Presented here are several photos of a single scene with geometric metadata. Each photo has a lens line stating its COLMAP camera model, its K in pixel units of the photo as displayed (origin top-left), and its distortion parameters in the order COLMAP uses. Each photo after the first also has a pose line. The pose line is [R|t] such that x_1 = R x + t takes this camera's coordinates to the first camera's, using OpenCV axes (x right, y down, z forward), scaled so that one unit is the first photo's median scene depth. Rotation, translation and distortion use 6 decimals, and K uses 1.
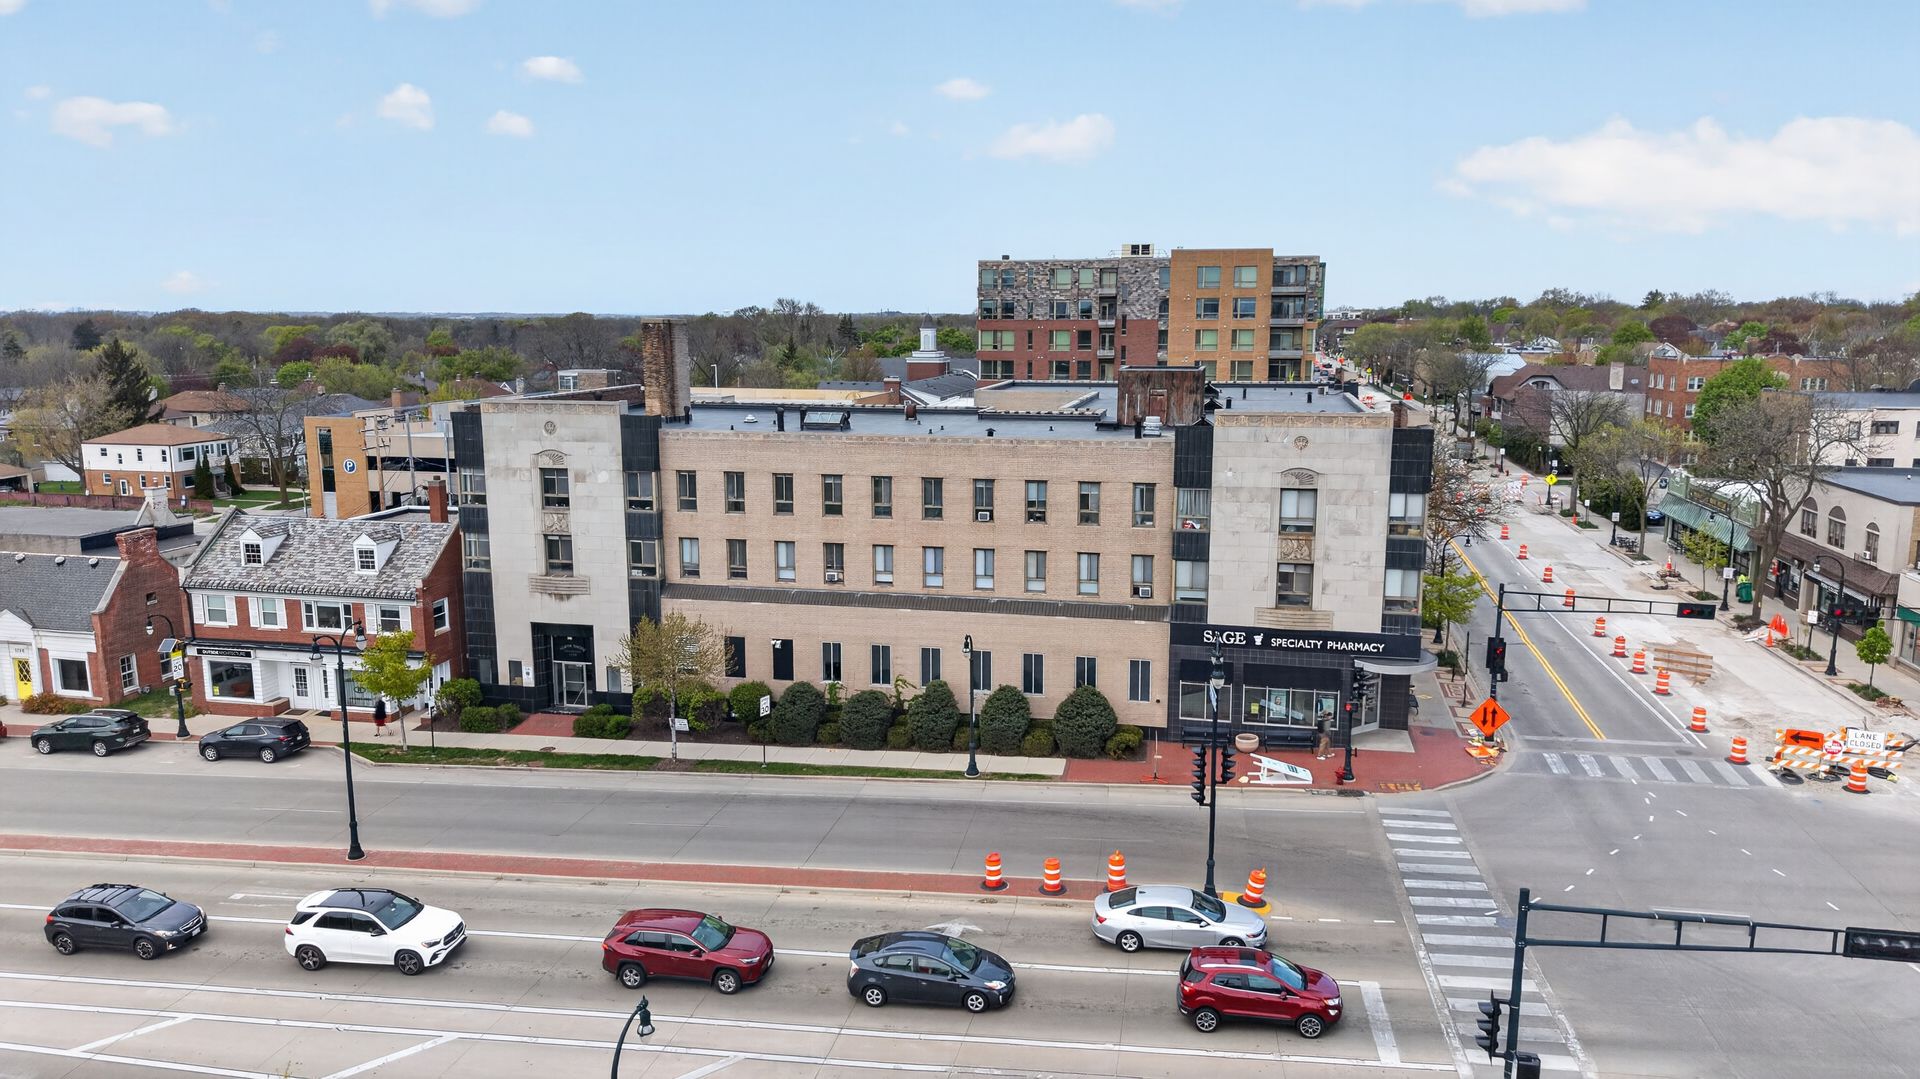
lens RADIAL K [[1256.9, 0, 960.0], [0, 1256.9, 539.5], [0, 0, 1]] dist [0.036333, -0.003045]
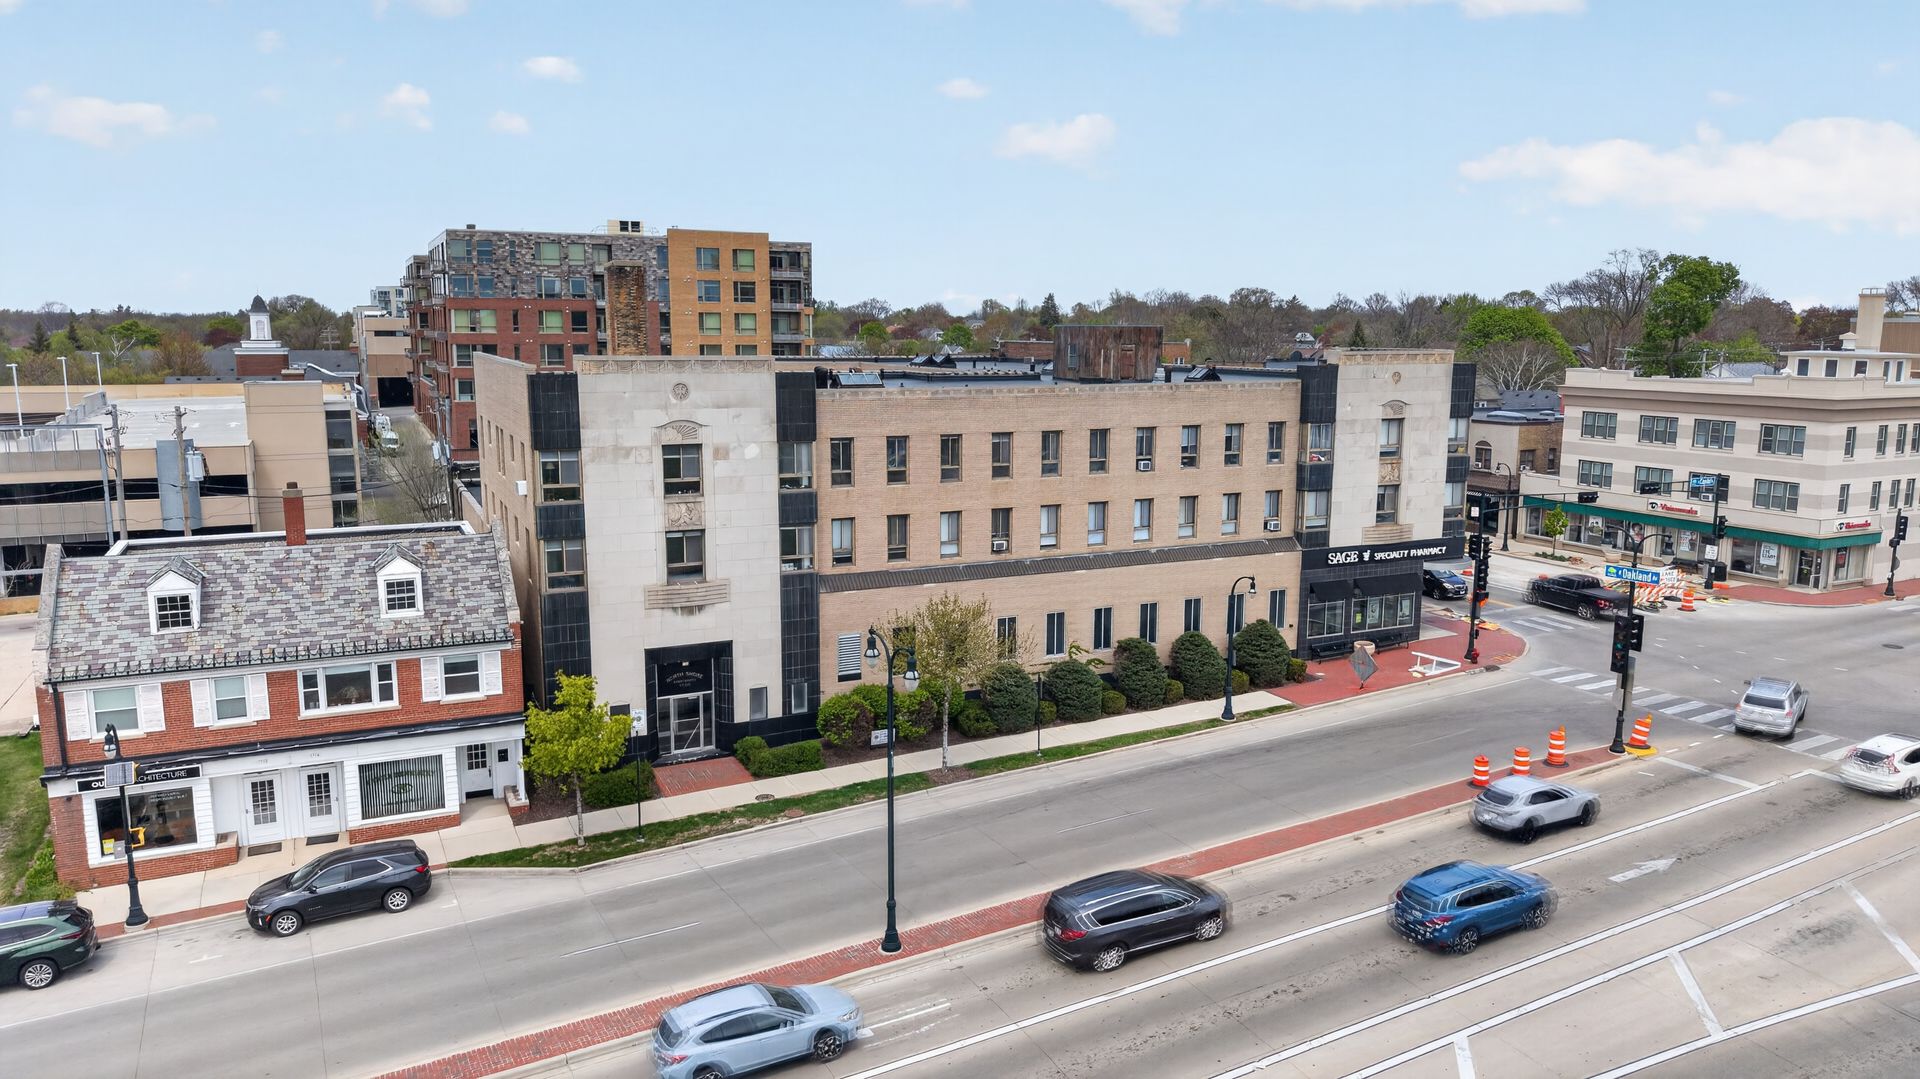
lens RADIAL K [[1256.9, 0, 960.0], [0, 1256.9, 539.5], [0, 0, 1]] dist [0.036333, -0.003045]
pose [[0.792158, -0.097381, 0.602497, -0.661511], [0.099403, 0.994593, 0.030061, -0.004695], [-0.602167, 0.036077, 0.797555, 0.286986]]
